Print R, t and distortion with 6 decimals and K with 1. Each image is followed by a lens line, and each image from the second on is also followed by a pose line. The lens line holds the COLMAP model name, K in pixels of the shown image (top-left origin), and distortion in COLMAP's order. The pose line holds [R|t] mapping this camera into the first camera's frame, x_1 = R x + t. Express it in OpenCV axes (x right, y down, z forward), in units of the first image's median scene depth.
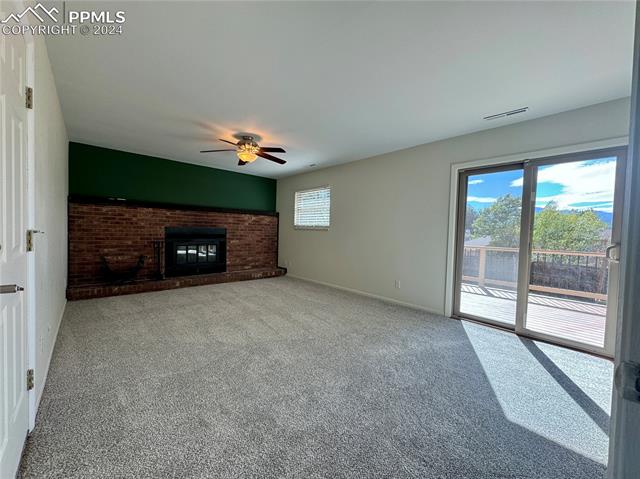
lens RADIAL K [[256.5, 0, 317.7], [0, 256.5, 240.2], [0, 0, 1]] dist [0.000432, -0.000009]
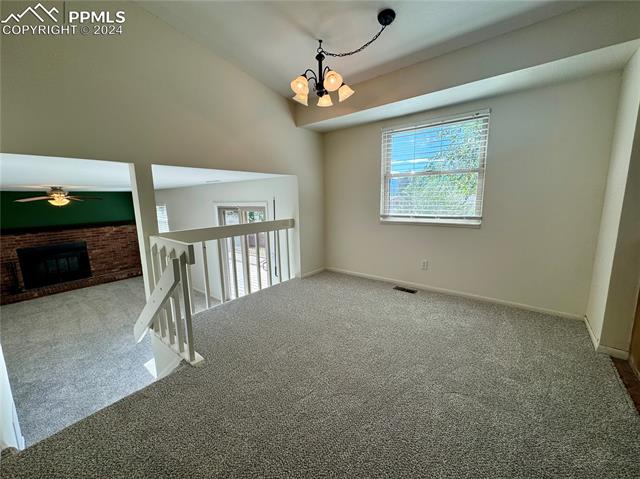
lens RADIAL K [[256.5, 0, 317.7], [0, 256.5, 240.2], [0, 0, 1]] dist [0.000432, -0.000009]
pose [[0.985785, -0.076999, 0.149326, 0.534463], [0.057773, 0.989952, 0.129066, -0.144716], [-0.157763, -0.118604, 0.980328, -0.341029]]
